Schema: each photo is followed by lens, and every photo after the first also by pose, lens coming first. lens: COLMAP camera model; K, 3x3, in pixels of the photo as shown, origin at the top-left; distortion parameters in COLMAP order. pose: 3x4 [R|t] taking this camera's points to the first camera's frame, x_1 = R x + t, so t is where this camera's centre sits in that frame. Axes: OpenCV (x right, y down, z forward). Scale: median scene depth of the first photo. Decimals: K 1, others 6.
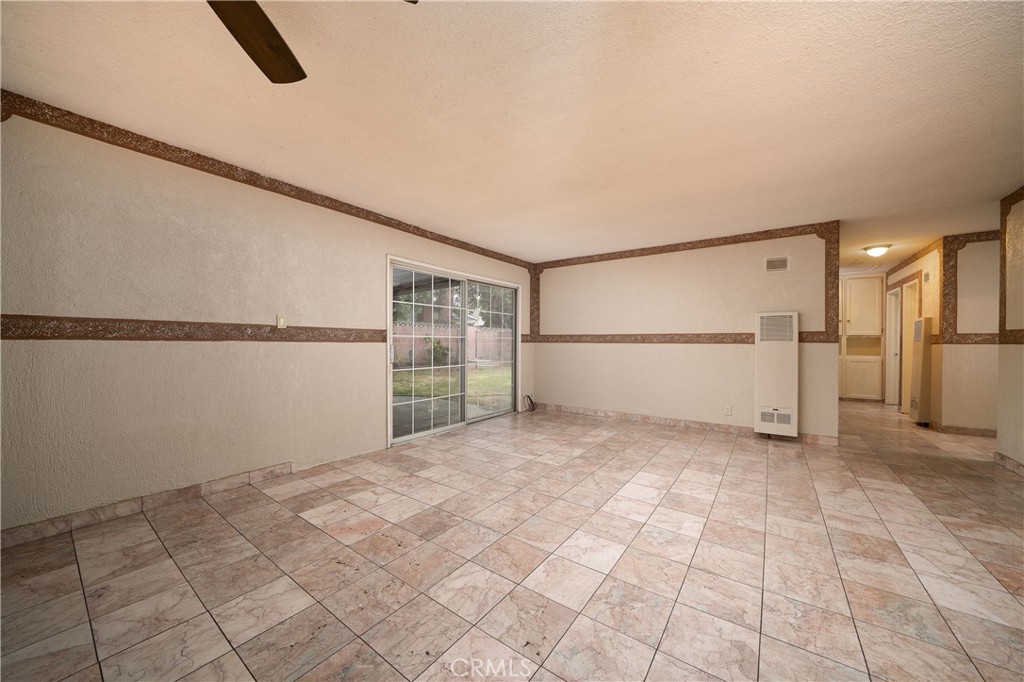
lens RADIAL K [[360.7, 0, 511.1], [0, 360.7, 343.9], [0, 0, 1]] dist [-0.024156, 0.001811]
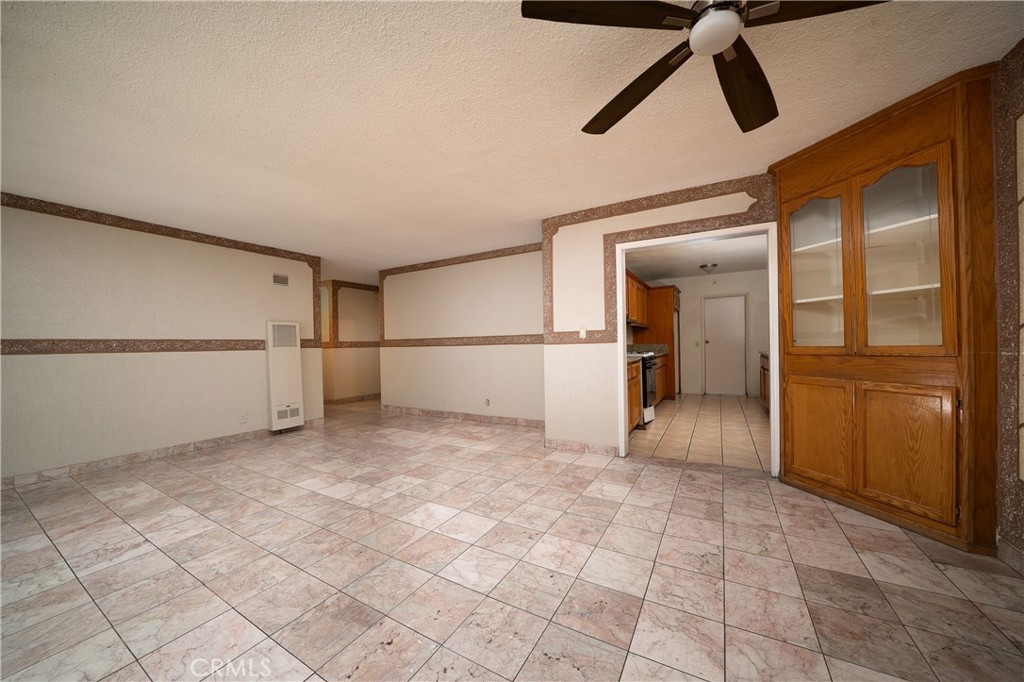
lens RADIAL K [[360.7, 0, 510.1], [0, 360.7, 348.9], [0, 0, 1]] dist [-0.024156, 0.001811]
pose [[-0.101939, -0.013105, 0.994704, -0.606668], [0.022093, 0.999637, 0.015434, -0.004745], [-0.994545, 0.023549, -0.101613, 0.497423]]
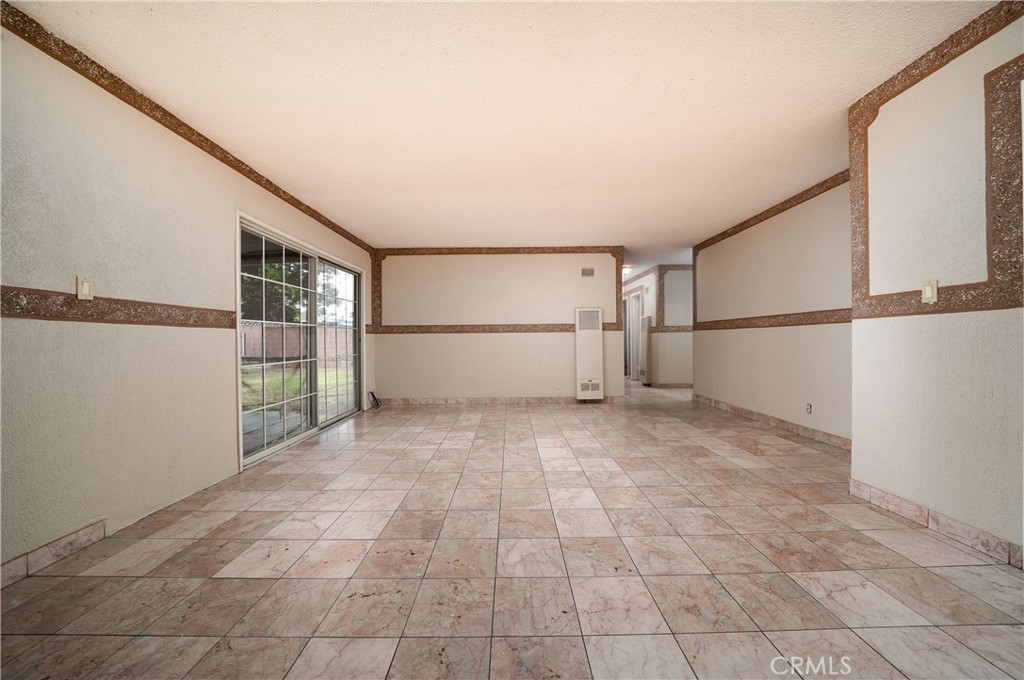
lens RADIAL K [[360.7, 0, 509.3], [0, 360.7, 341.2], [0, 0, 1]] dist [-0.024156, 0.001811]
pose [[0.809190, -0.015163, 0.587351, -0.374398], [0.016034, 0.999865, 0.003722, 0.032062], [-0.587328, 0.006406, 0.809324, 0.099363]]
